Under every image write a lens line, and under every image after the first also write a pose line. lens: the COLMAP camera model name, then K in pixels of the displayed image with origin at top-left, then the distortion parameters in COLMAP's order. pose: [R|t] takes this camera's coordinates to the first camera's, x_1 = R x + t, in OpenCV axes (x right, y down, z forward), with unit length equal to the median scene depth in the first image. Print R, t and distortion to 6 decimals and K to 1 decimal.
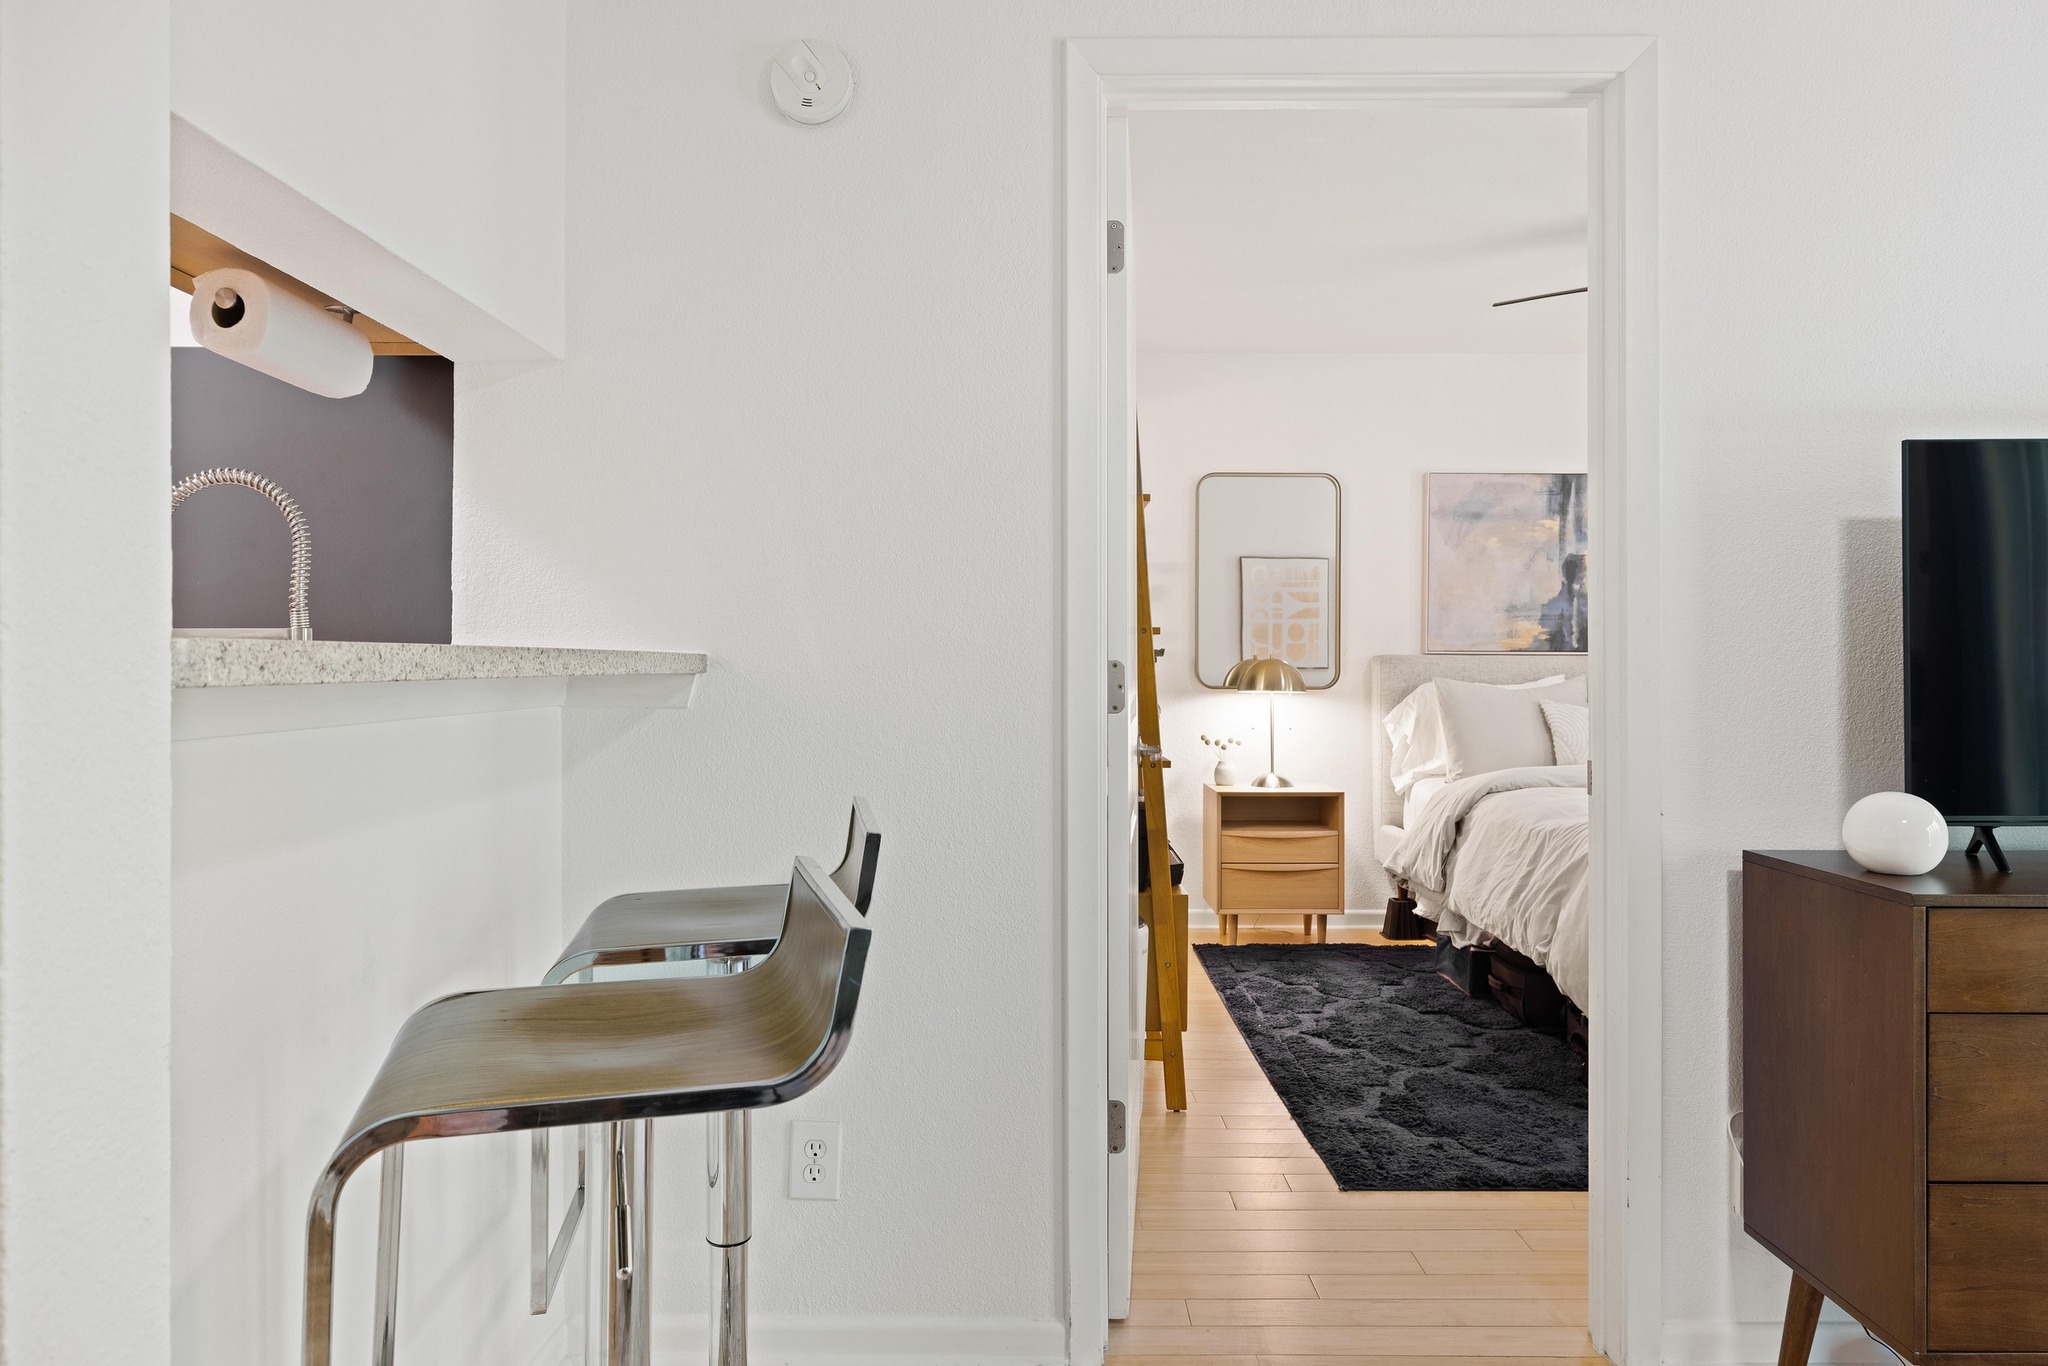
lens RADIAL K [[1343.1, 0, 1020.9], [0, 1343.1, 665.1], [0, 0, 1]] dist [-0.001406, 0.000672]
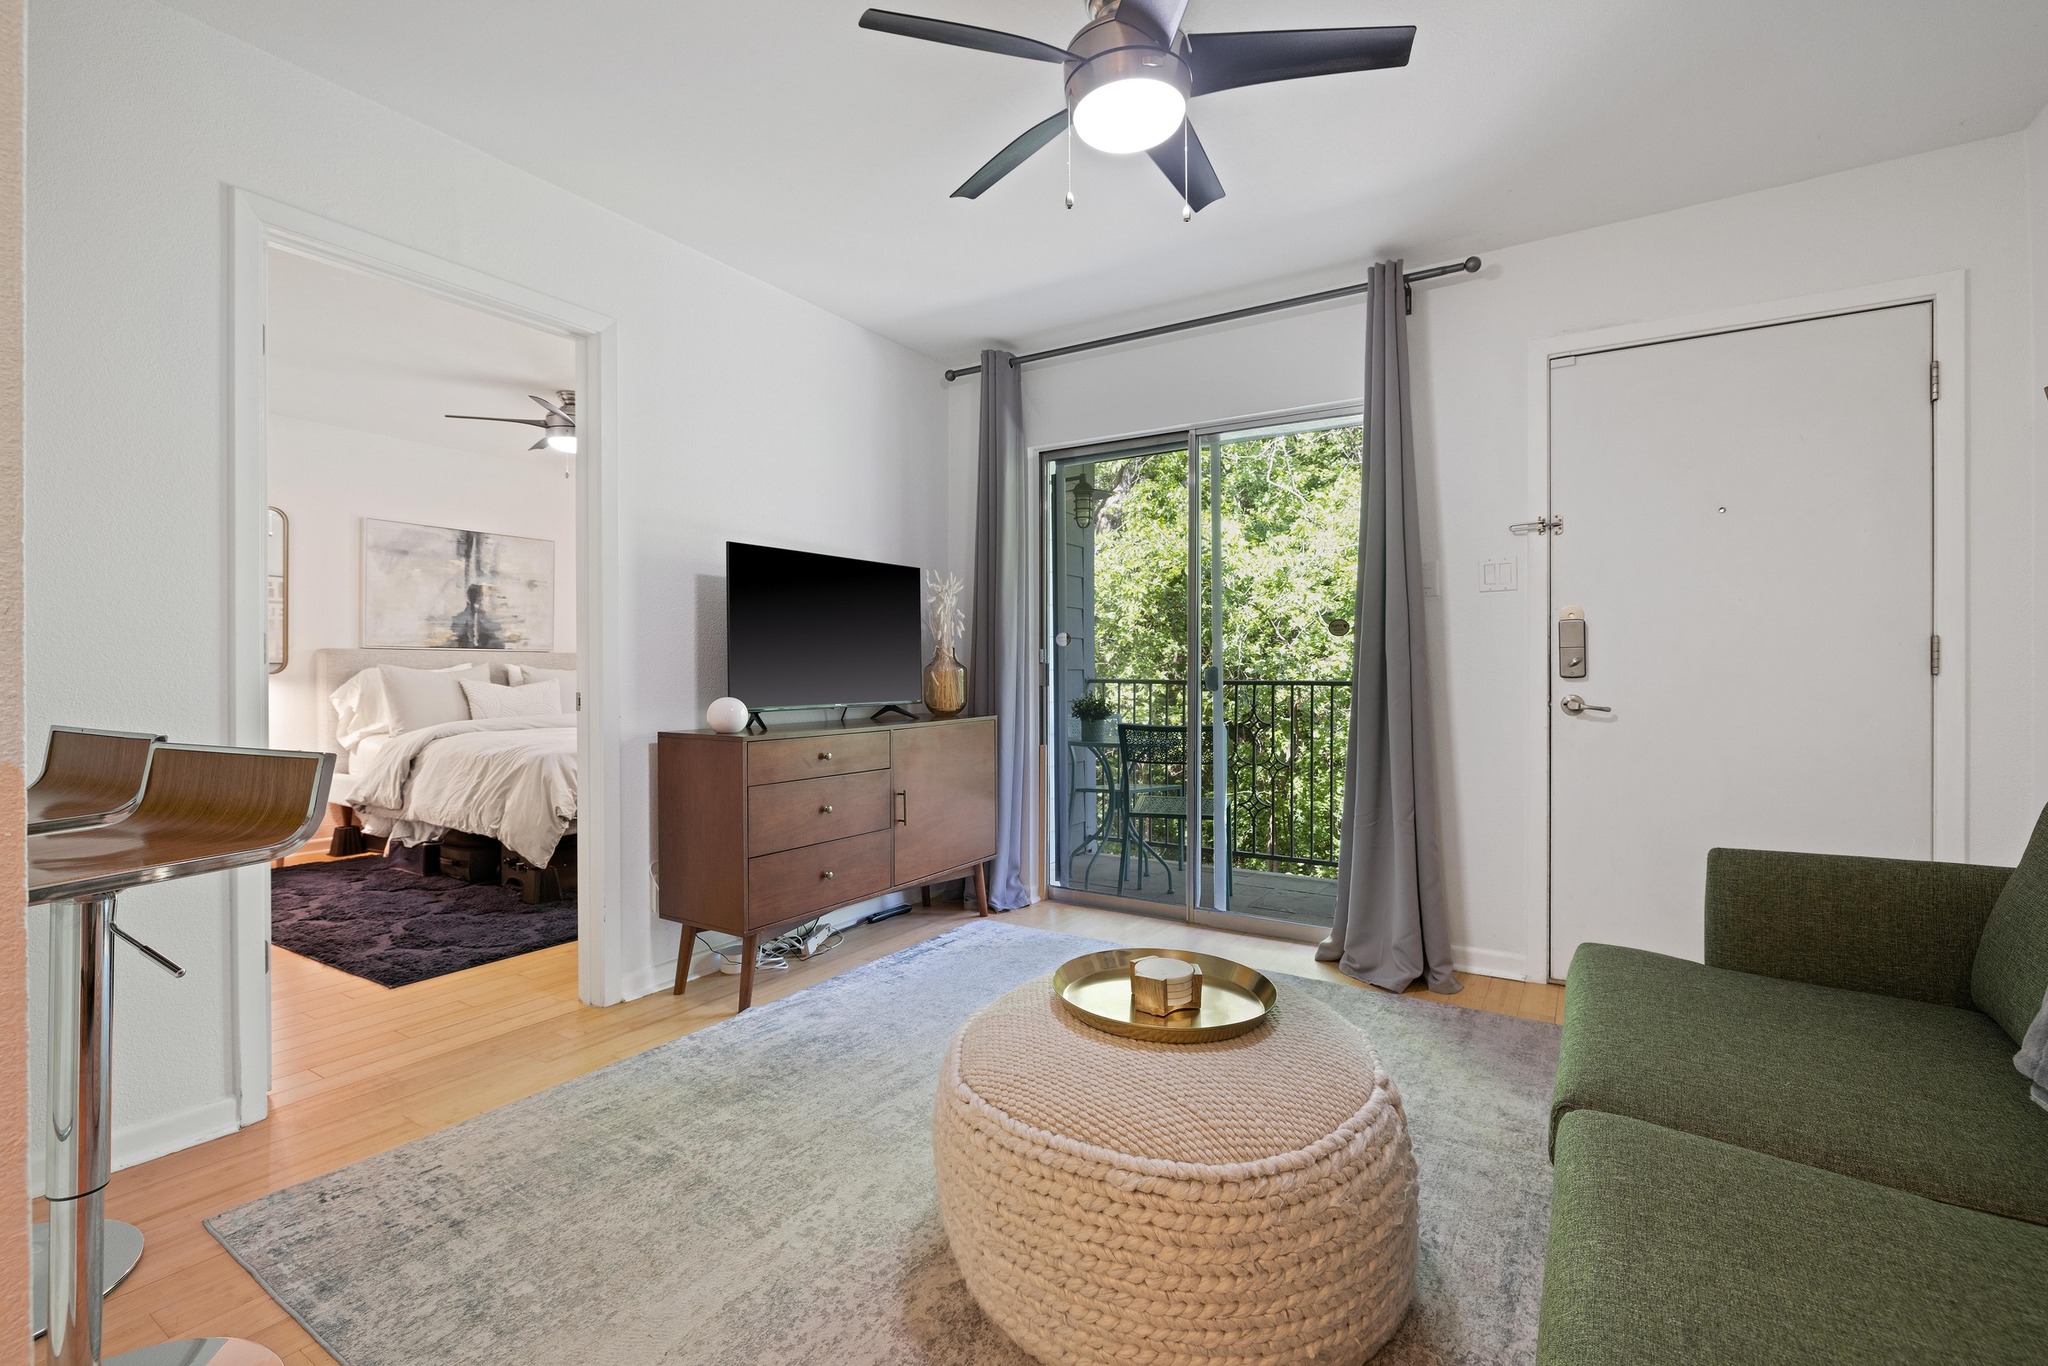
lens RADIAL K [[911.3, 0, 1022.3], [0, 911.3, 671.7], [0, 0, 1]] dist [-0.003201, -0.000027]
pose [[0.540579, -0.002945, 0.841288, -0.133050], [0.003305, 0.999994, 0.001376, 0.018594], [-0.841287, 0.002037, 0.540585, -0.087675]]
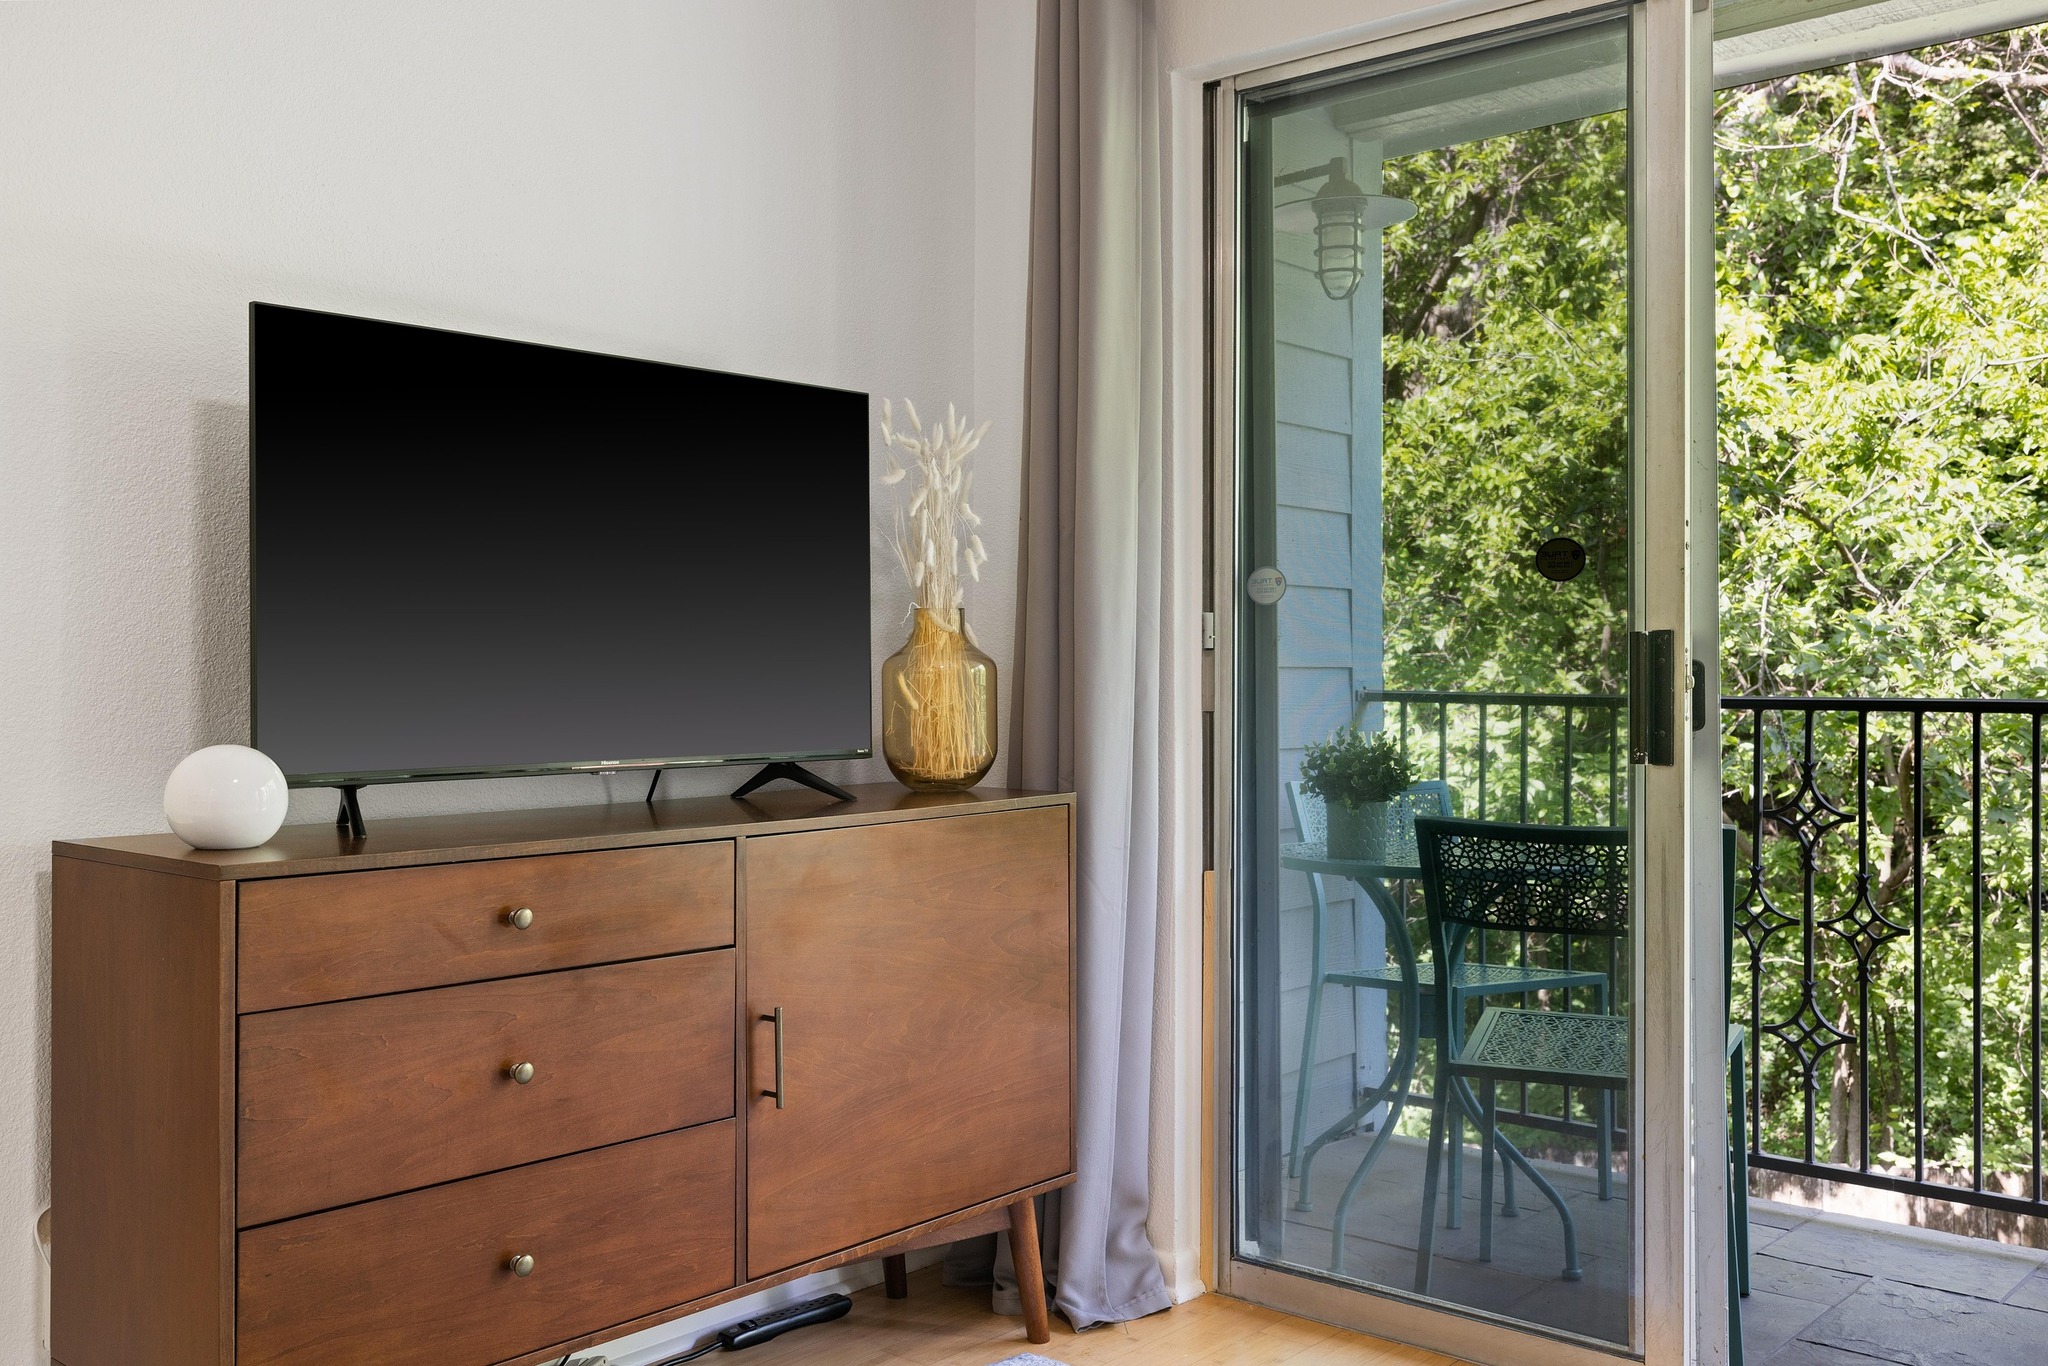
lens RADIAL K [[1864.0, 0, 1025.1], [0, 1864.0, 648.4], [0, 0, 1]] dist [0.006528, 0.000161]
pose [[0.653864, 0.007958, 0.756570, 0.047810], [0.000856, 0.999936, -0.011258, 0.018481], [-0.756611, 0.008009, 0.653816, -0.022468]]
